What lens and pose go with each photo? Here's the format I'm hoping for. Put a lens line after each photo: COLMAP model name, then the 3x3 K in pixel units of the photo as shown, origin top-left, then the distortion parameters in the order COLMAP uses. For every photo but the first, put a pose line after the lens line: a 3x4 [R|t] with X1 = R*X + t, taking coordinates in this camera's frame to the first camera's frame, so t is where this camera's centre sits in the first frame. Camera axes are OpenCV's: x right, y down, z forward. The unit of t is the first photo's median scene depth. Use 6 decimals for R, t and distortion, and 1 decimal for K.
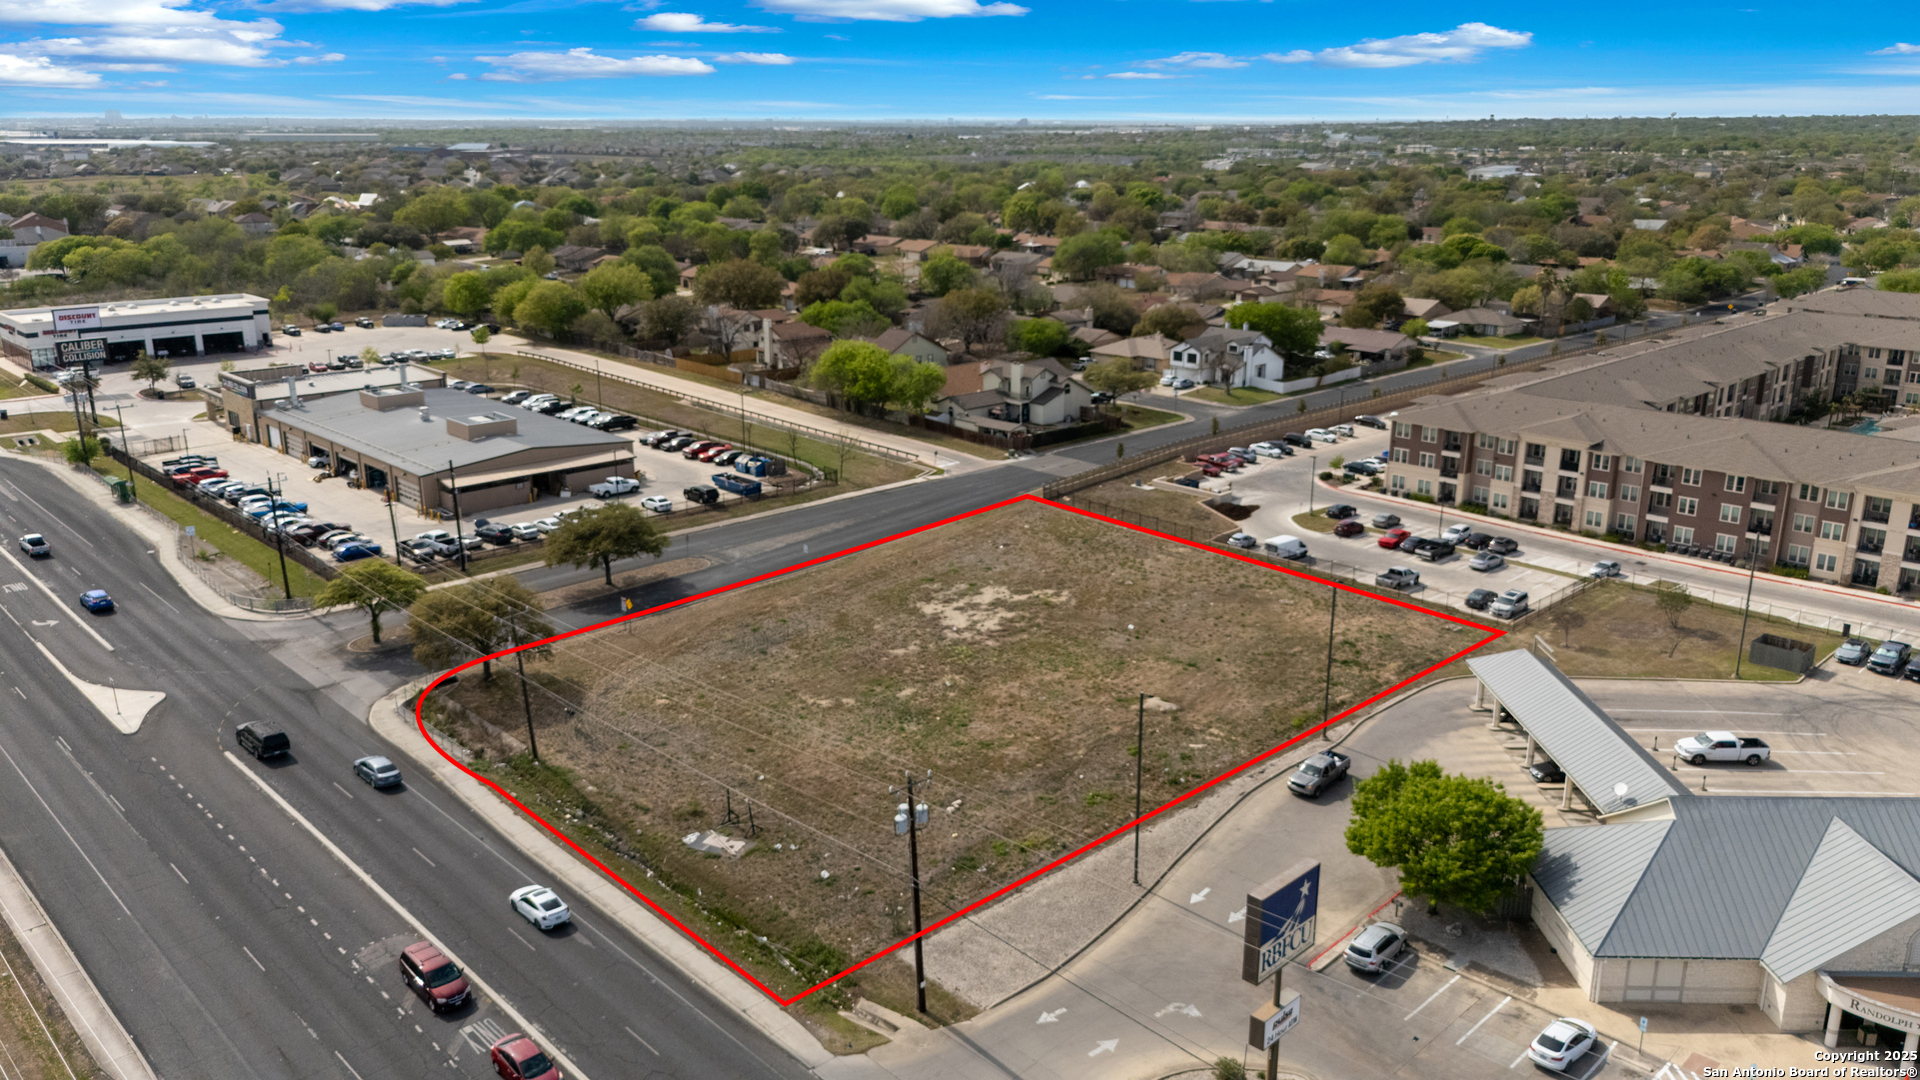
lens RADIAL K [[1408.3, 0, 964.7], [0, 1408.3, 538.7], [0, 0, 1]] dist [0.091376, -0.111932]
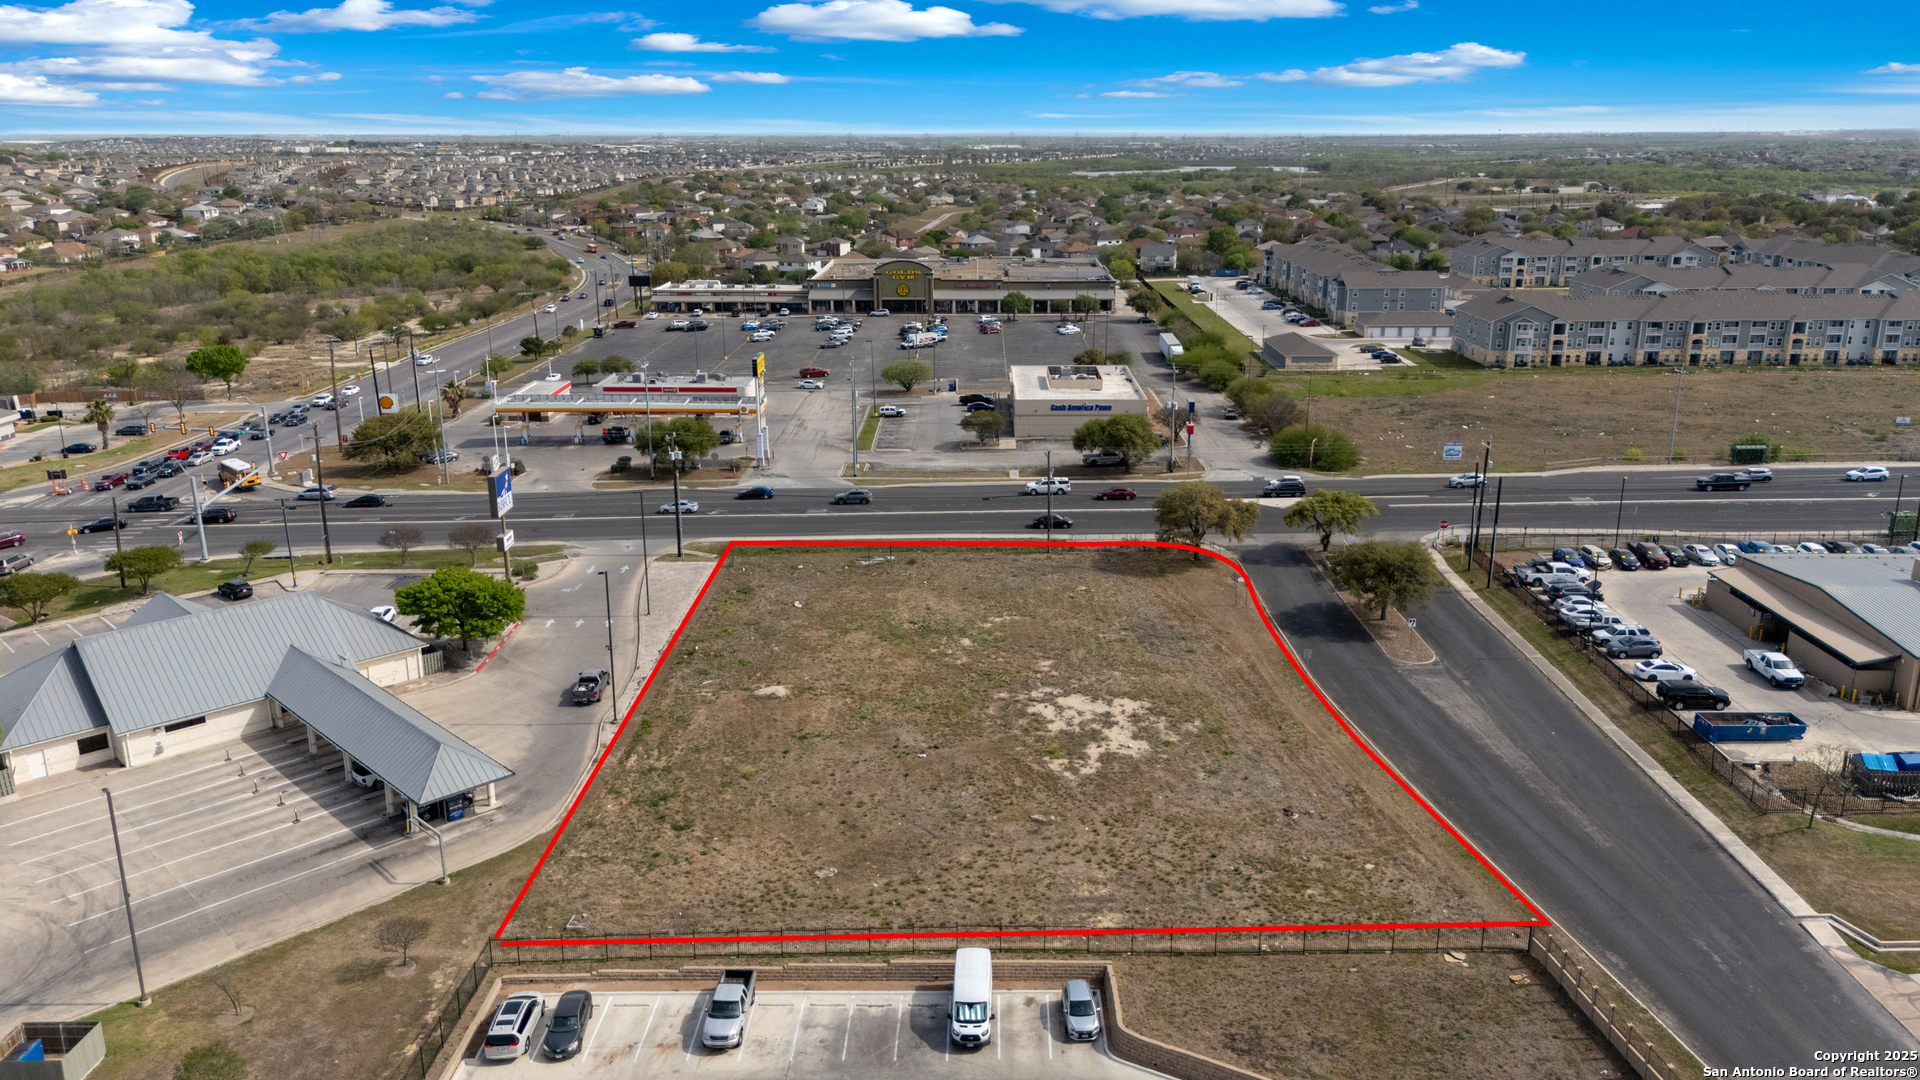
lens RADIAL K [[1408.3, 0, 964.7], [0, 1408.3, 538.7], [0, 0, 1]] dist [0.091376, -0.111932]
pose [[-0.706366, 0.194698, -0.680544, 0.511874], [-0.199560, 0.867653, 0.455361, -0.343158], [0.679134, 0.457461, -0.574027, 1.155084]]
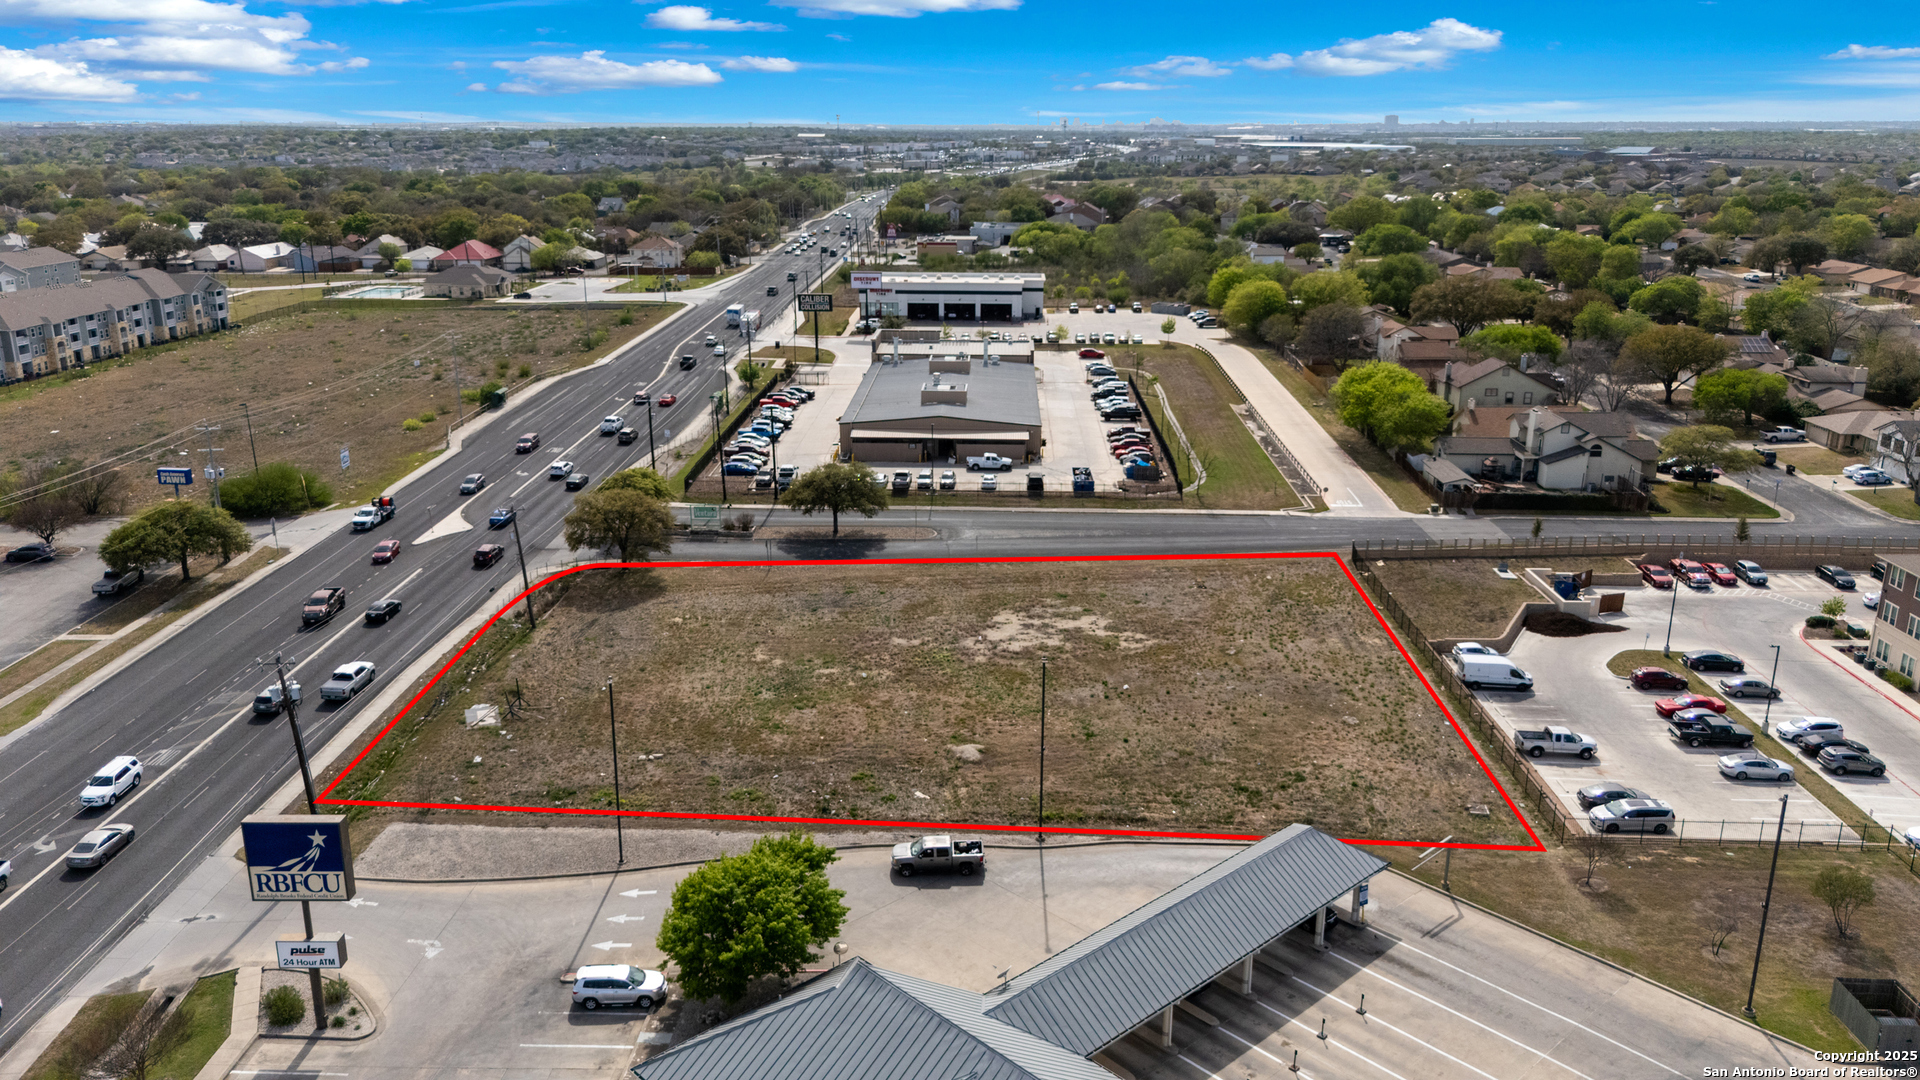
lens RADIAL K [[1408.3, 0, 964.7], [0, 1408.3, 538.7], [0, 0, 1]] dist [0.091376, -0.111932]
pose [[0.694948, 0.202617, -0.689923, 0.523142], [-0.203947, 0.975618, 0.081088, -0.065854], [0.689531, 0.084356, 0.719327, 0.222630]]
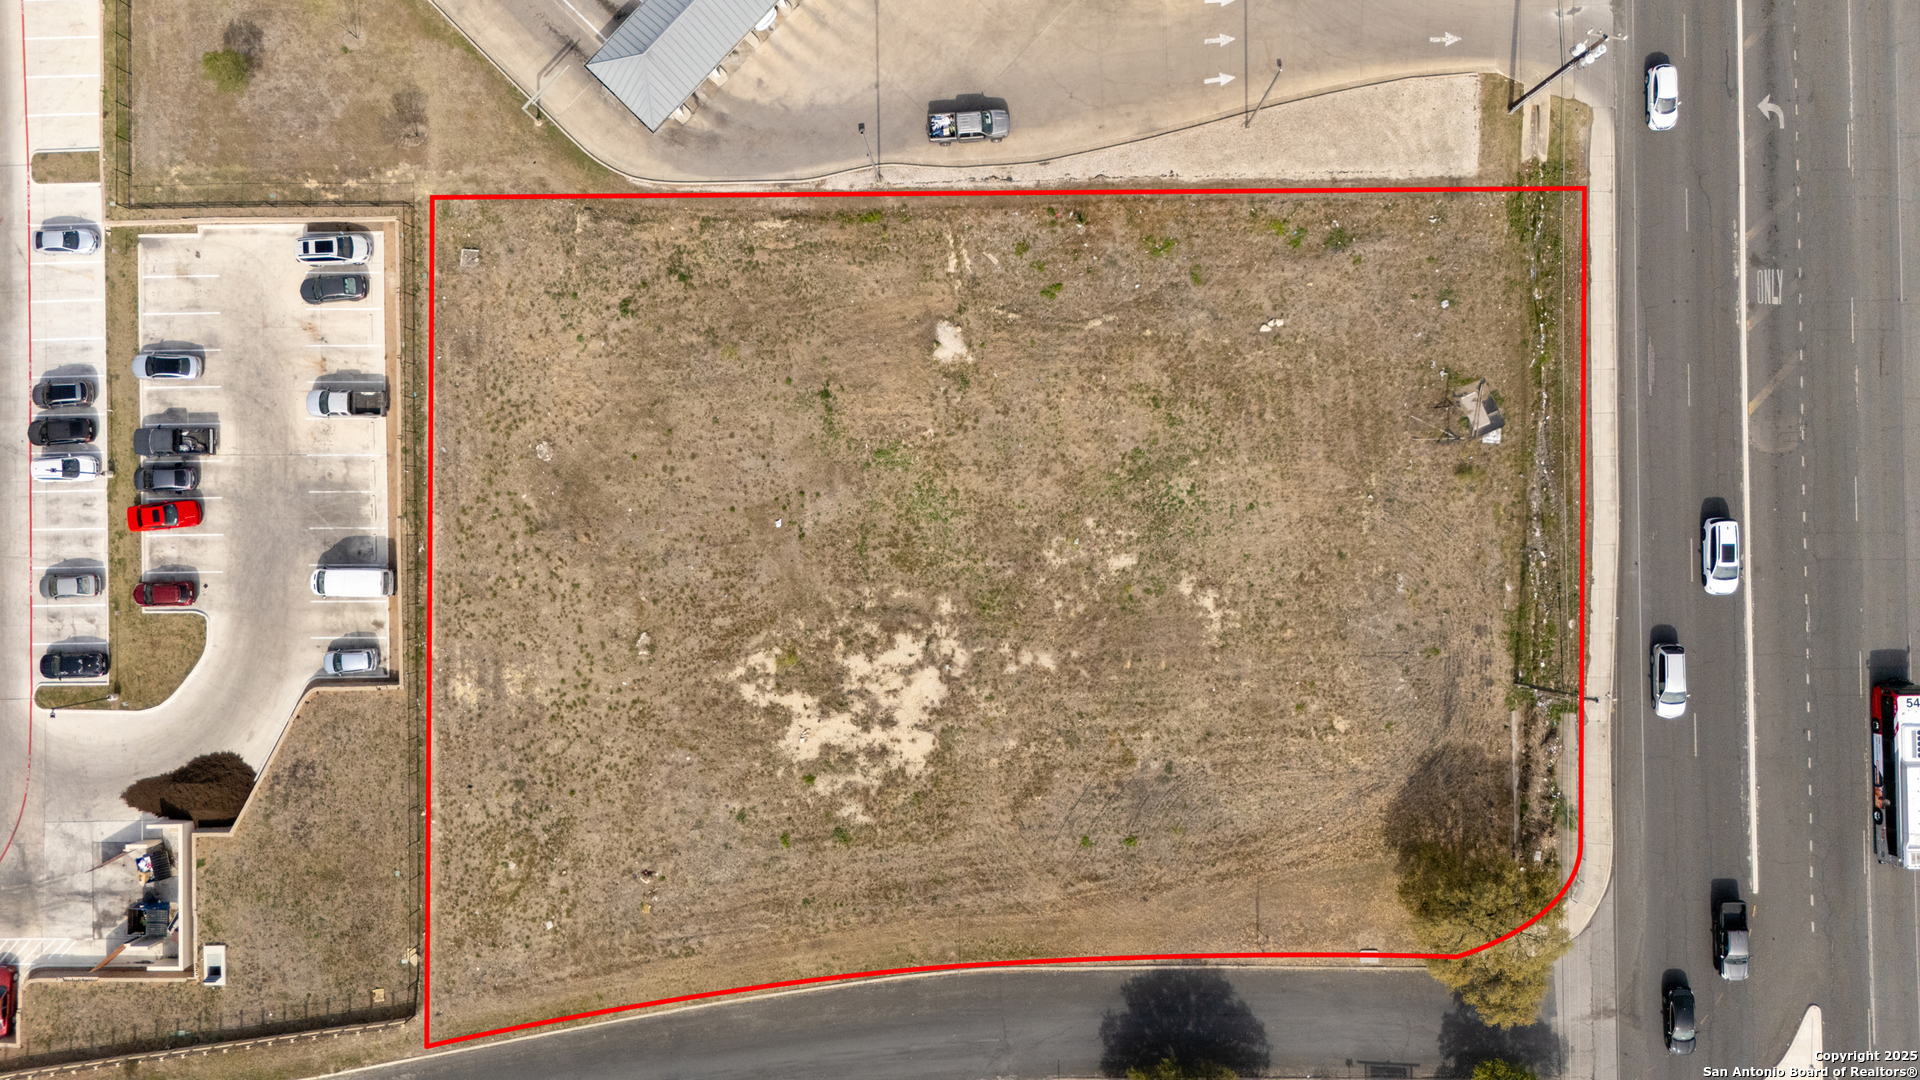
lens RADIAL K [[1408.3, 0, 964.7], [0, 1408.3, 538.7], [0, 0, 1]] dist [0.091376, -0.111932]
pose [[-0.722911, -0.690775, 0.015157, 0.019543], [0.214953, -0.203997, 0.955081, -0.545939], [-0.656654, 0.693697, 0.295956, 0.567349]]
